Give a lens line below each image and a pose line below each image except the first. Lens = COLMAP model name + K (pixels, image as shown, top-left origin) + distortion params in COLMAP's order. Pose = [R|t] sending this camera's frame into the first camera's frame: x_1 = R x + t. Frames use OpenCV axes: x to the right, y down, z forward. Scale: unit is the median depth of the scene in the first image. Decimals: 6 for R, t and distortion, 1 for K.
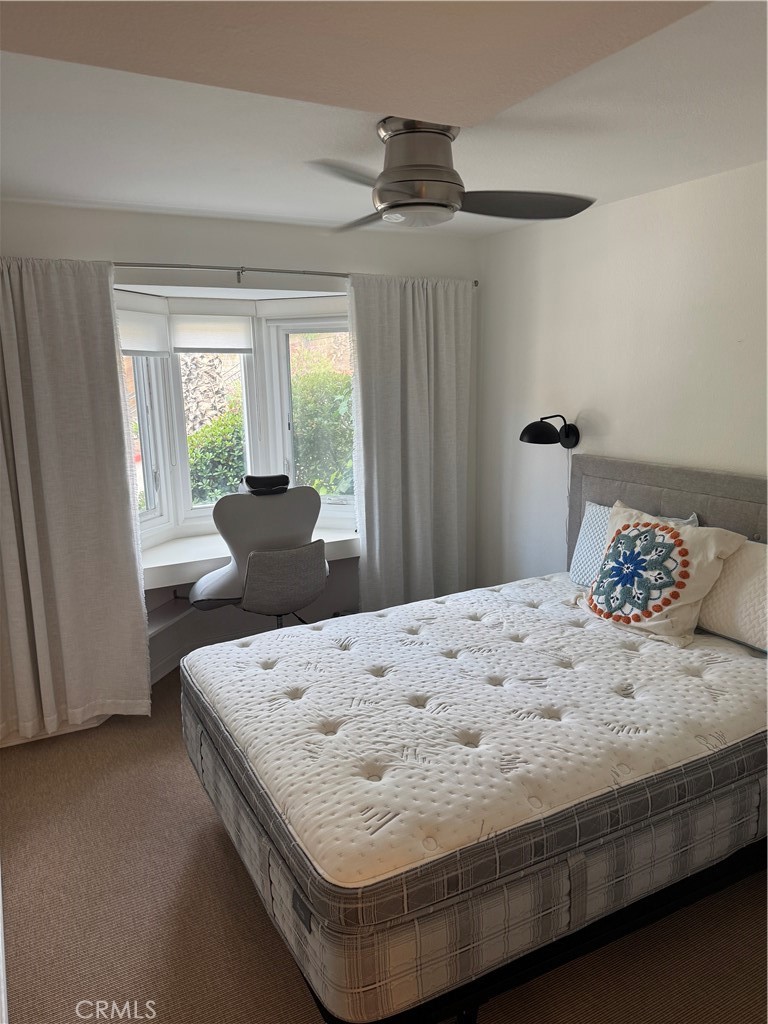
lens RADIAL K [[727.2, 0, 379.1], [0, 727.2, 520.2], [0, 0, 1]] dist [0.004314, -0.002399]
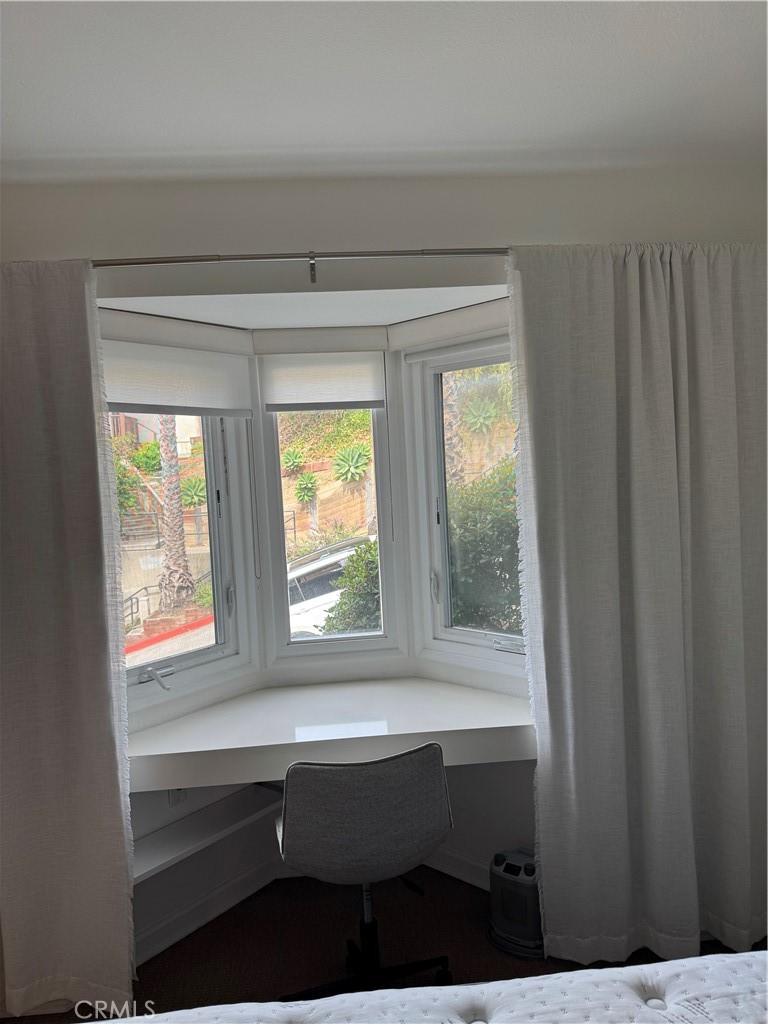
lens RADIAL K [[684.2, 0, 384.0], [0, 684.2, 512.0], [0, 0, 1]] dist [-0.000714, -0.003011]
pose [[0.908636, -0.004133, -0.417568, 0.082548], [-0.048097, 0.992260, -0.114483, -0.069707], [0.414809, 0.124108, 0.901405, 0.481437]]
